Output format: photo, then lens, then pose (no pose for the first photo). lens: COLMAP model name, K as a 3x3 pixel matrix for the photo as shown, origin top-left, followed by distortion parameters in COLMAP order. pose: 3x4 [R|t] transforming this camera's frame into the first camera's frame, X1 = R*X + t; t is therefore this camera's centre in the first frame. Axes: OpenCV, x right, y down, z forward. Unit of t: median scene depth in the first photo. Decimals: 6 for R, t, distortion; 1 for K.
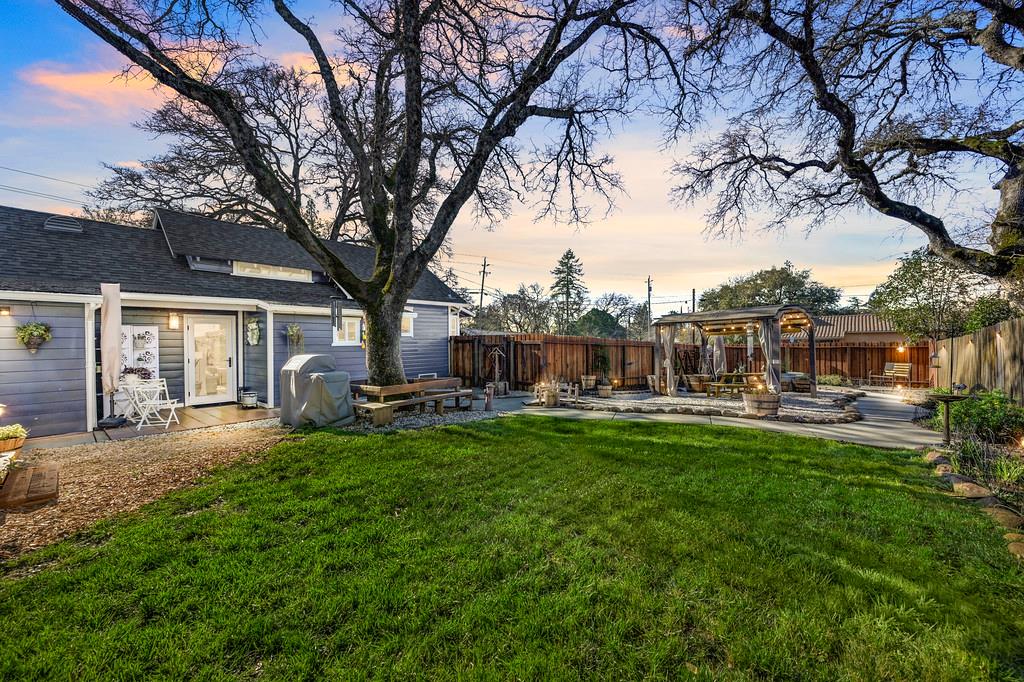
lens RADIAL K [[405.6, 0, 515.2], [0, 405.6, 340.8], [0, 0, 1]] dist [-0.002102, 0.000214]
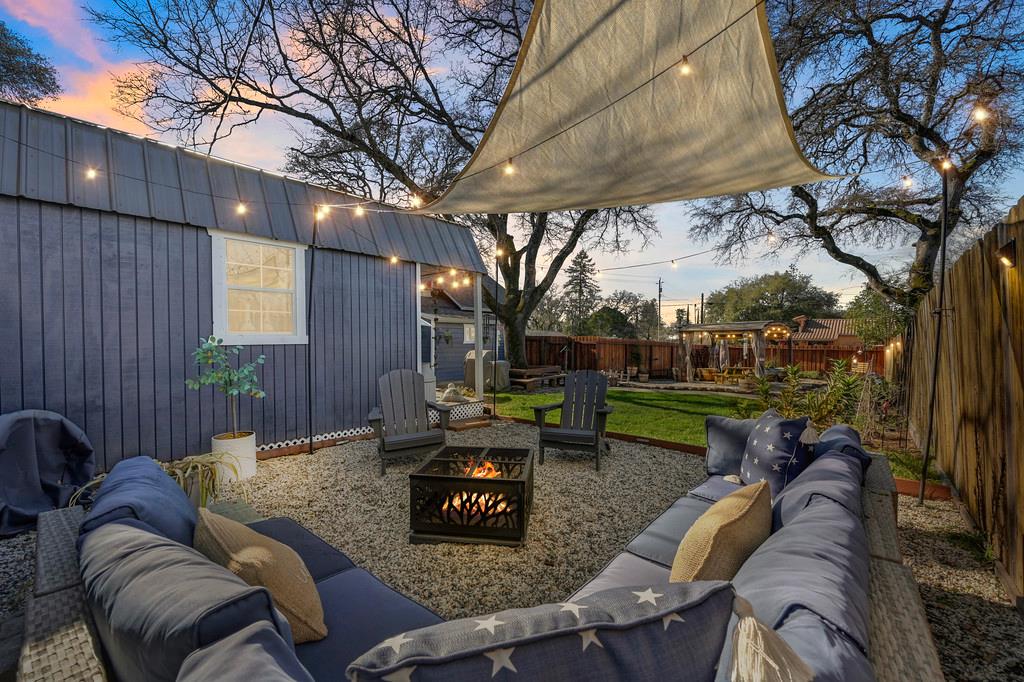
lens RADIAL K [[405.6, 0, 515.3], [0, 405.6, 340.0], [0, 0, 1]] dist [-0.002102, 0.000214]
pose [[0.999790, 0.018190, -0.009443, -0.161826], [-0.018064, 0.999748, 0.013355, -0.015195], [0.009683, -0.013181, 0.999866, -0.318104]]
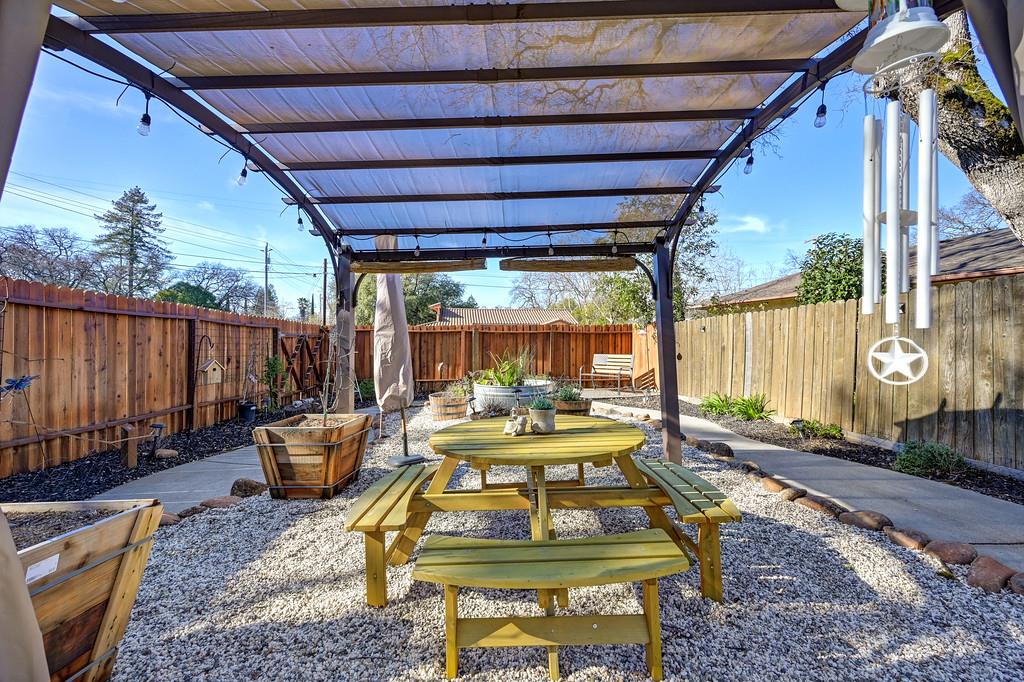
lens RADIAL K [[405.6, 0, 509.6], [0, 405.6, 336.3], [0, 0, 1]] dist [-0.002102, 0.000214]
pose [[0.668090, 0.011211, 0.743996, 0.316461], [-0.015877, 0.999874, -0.000809, 0.027087], [-0.743911, -0.011272, 0.668183, 0.689329]]
